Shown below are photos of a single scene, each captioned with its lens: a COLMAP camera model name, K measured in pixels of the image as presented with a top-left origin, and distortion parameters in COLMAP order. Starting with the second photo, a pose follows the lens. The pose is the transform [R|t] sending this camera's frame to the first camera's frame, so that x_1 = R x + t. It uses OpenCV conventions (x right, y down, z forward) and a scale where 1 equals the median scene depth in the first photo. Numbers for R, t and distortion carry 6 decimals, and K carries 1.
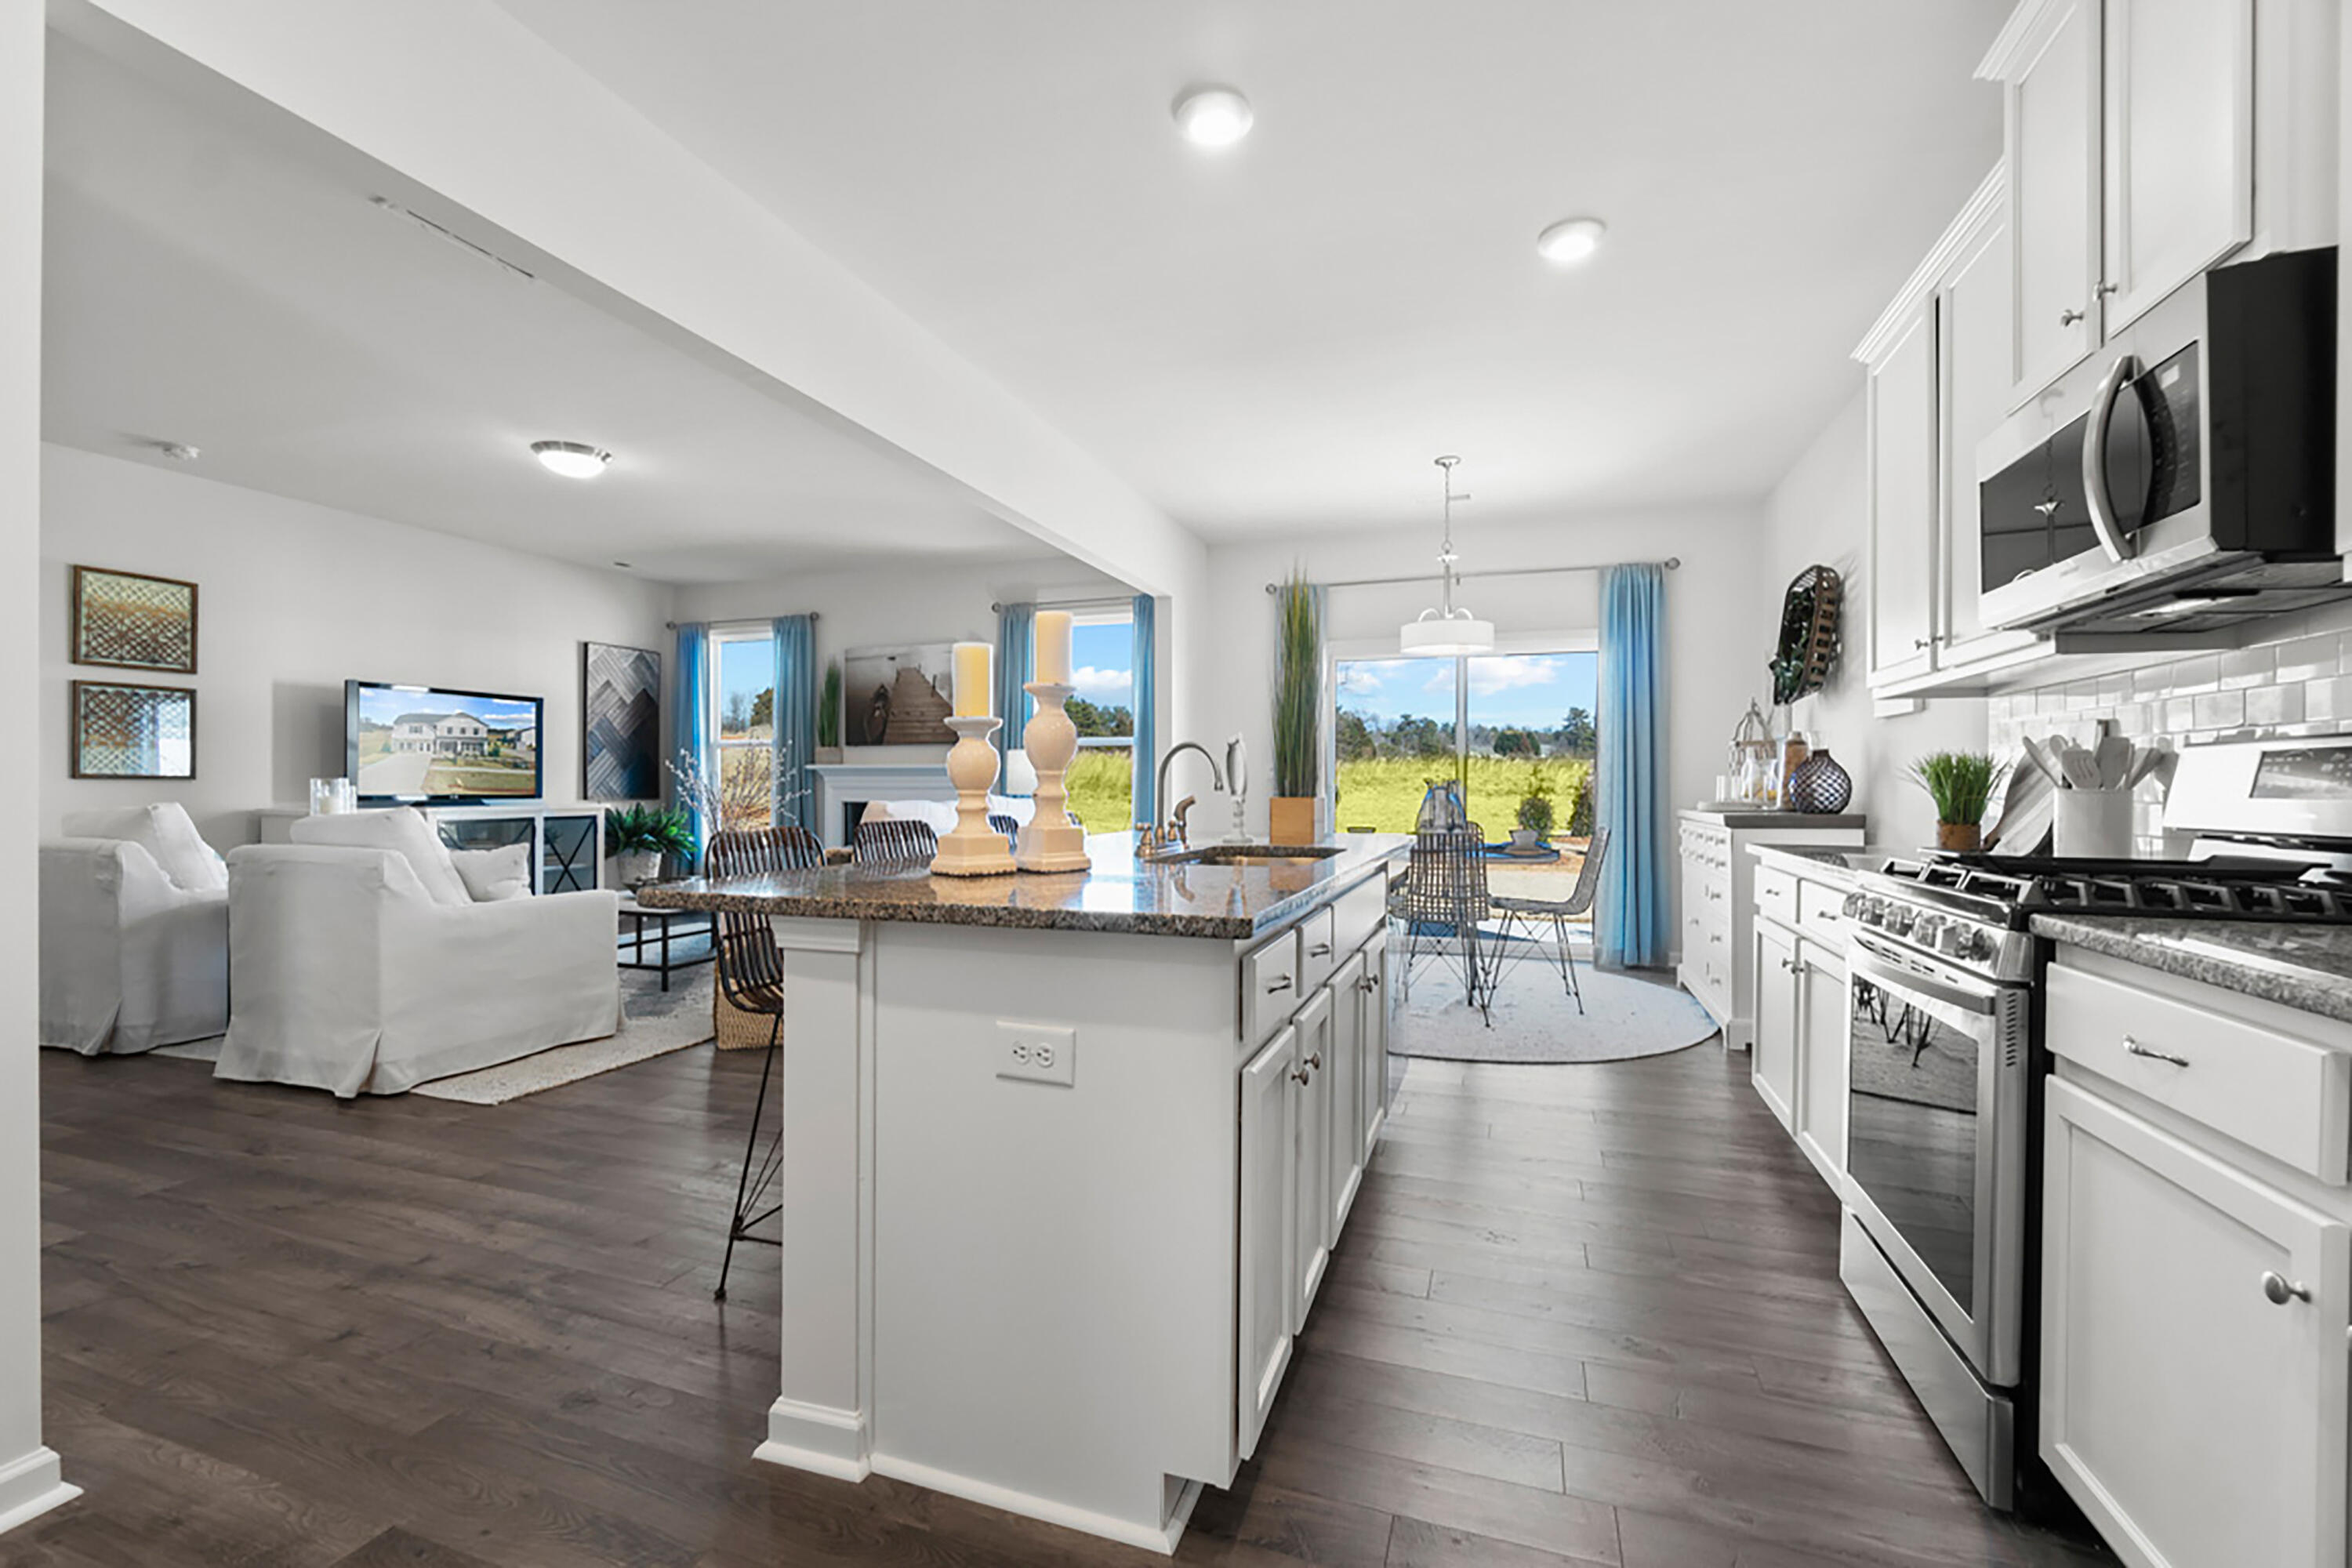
lens RADIAL K [[1012.6, 0, 1172.4], [0, 1012.6, 795.1], [0, 0, 1]] dist [-0.009819, -0.000135]
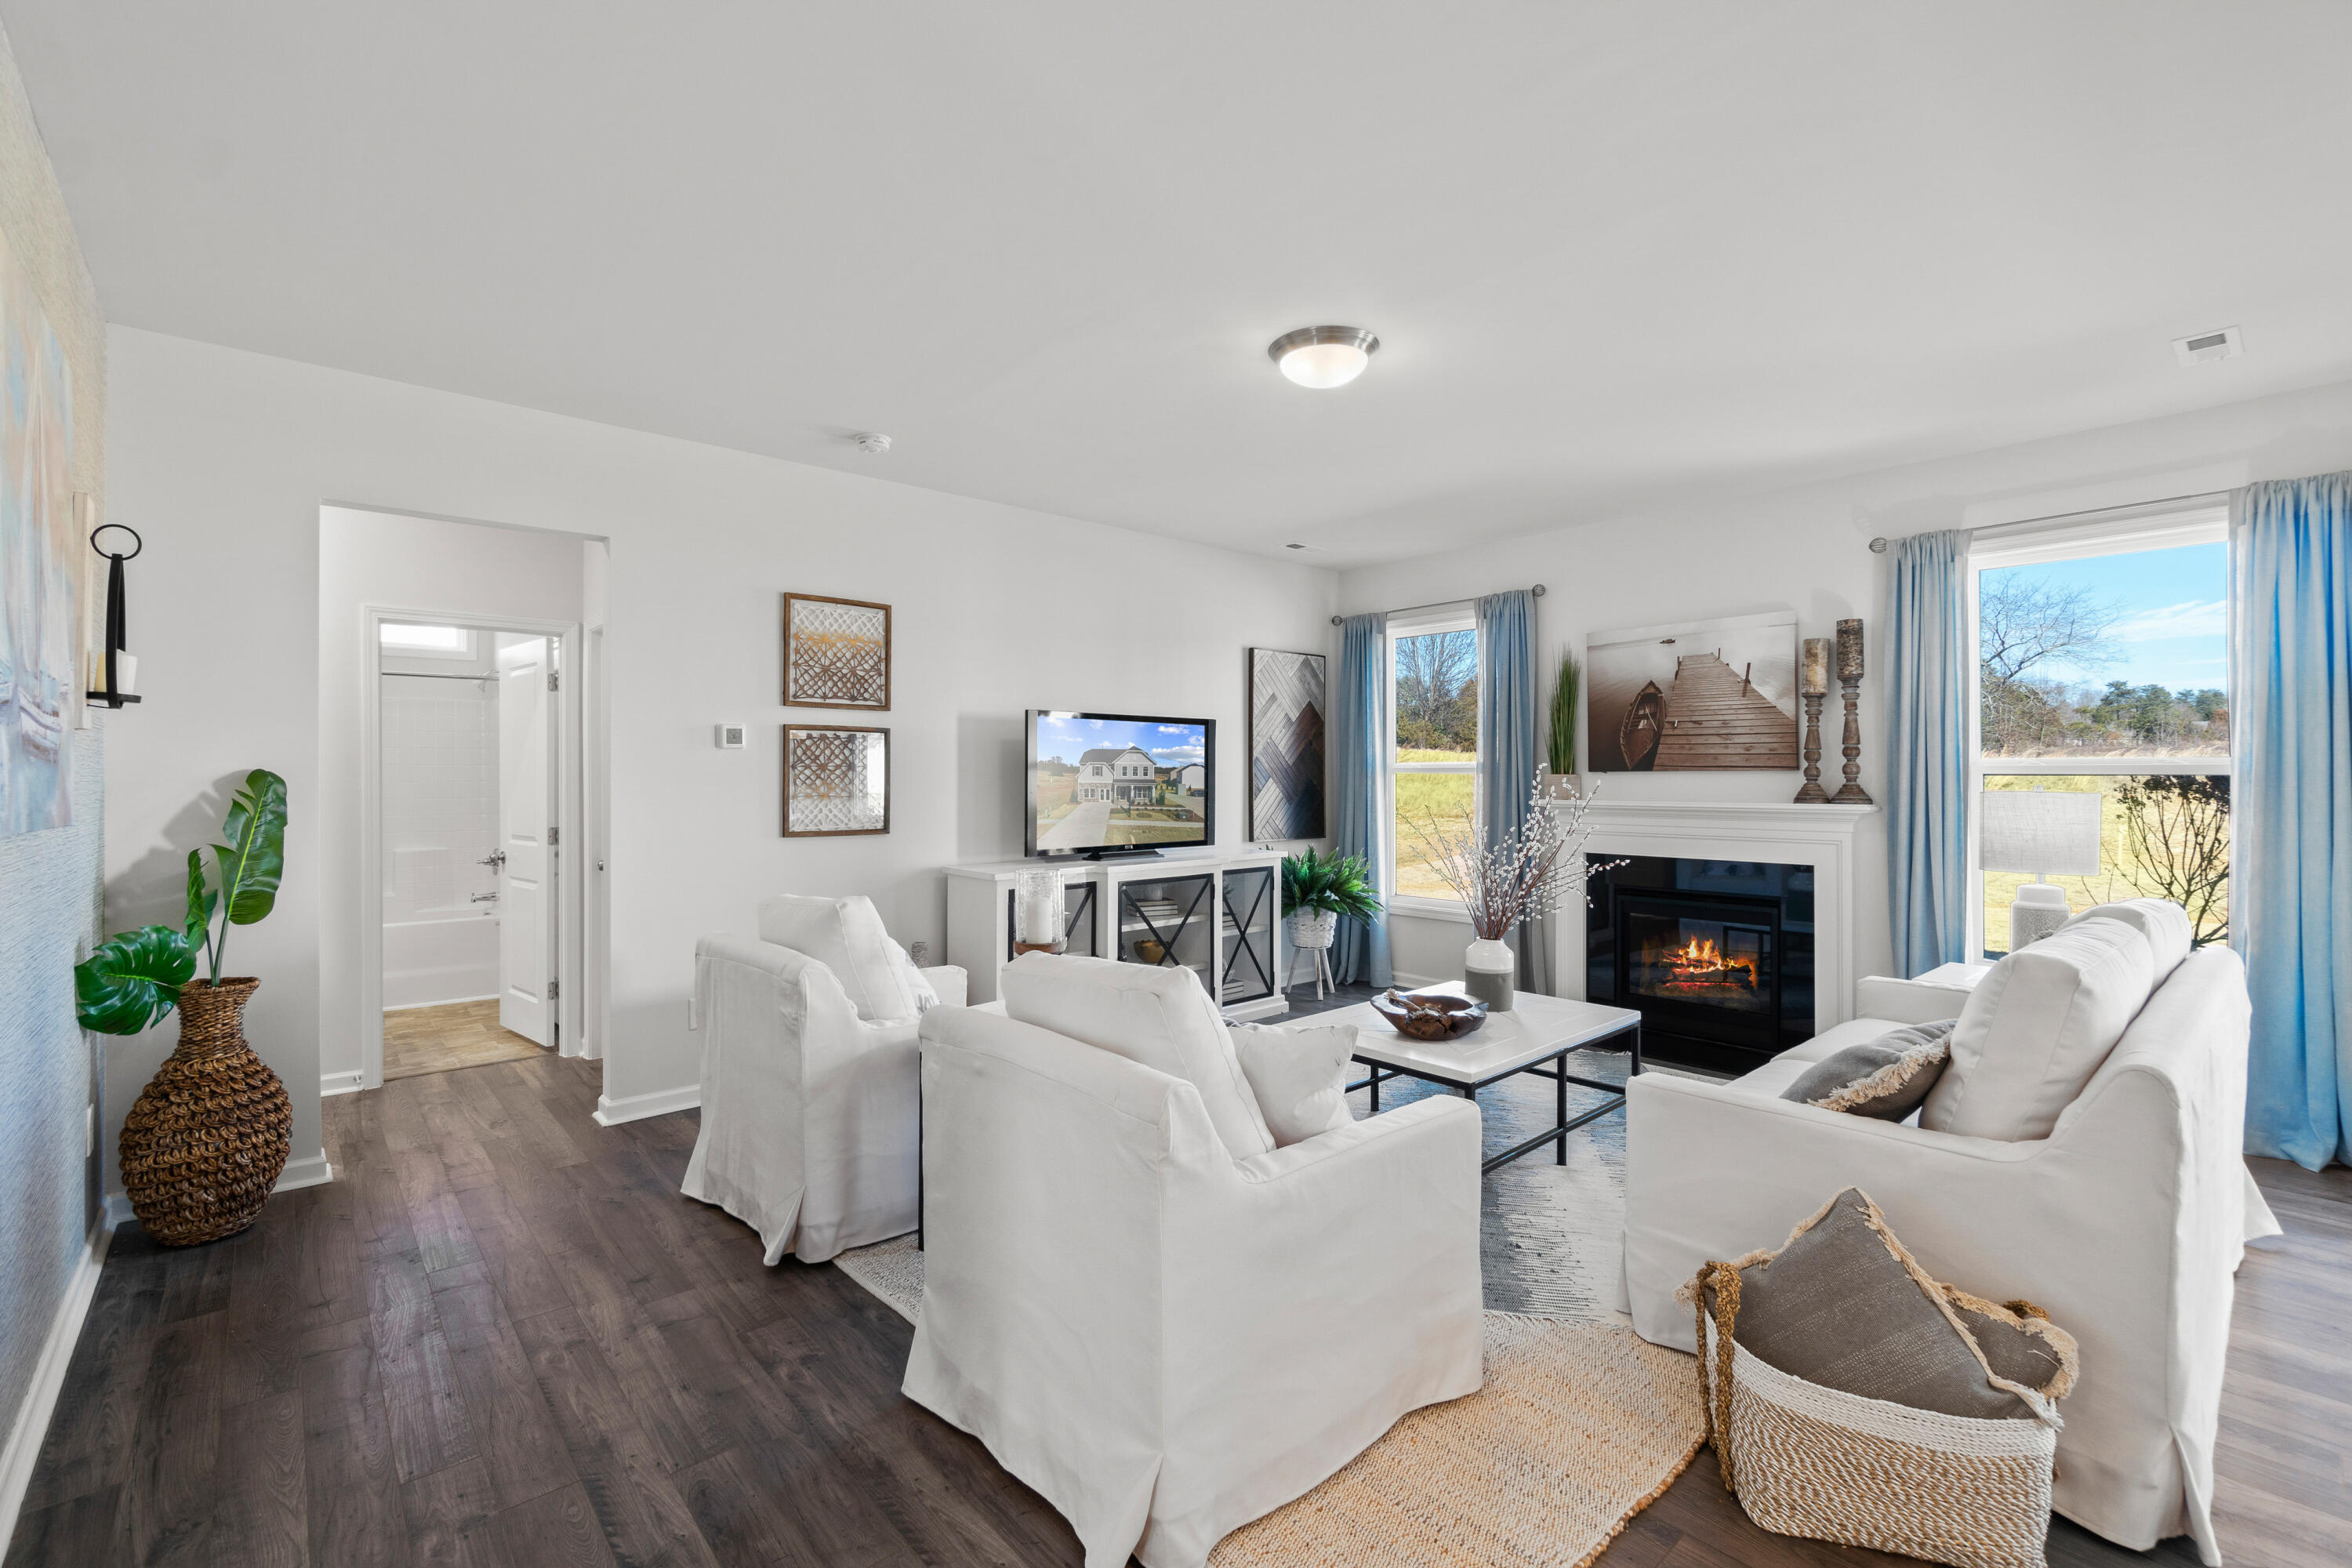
lens RADIAL K [[1012.6, 0, 1161.3], [0, 1012.6, 784.8], [0, 0, 1]] dist [-0.009819, -0.000135]
pose [[0.868606, -0.002923, -0.495495, -0.360608], [0.001127, 0.999992, -0.003924, -0.057369], [0.495502, 0.002850, 0.868602, 0.381192]]
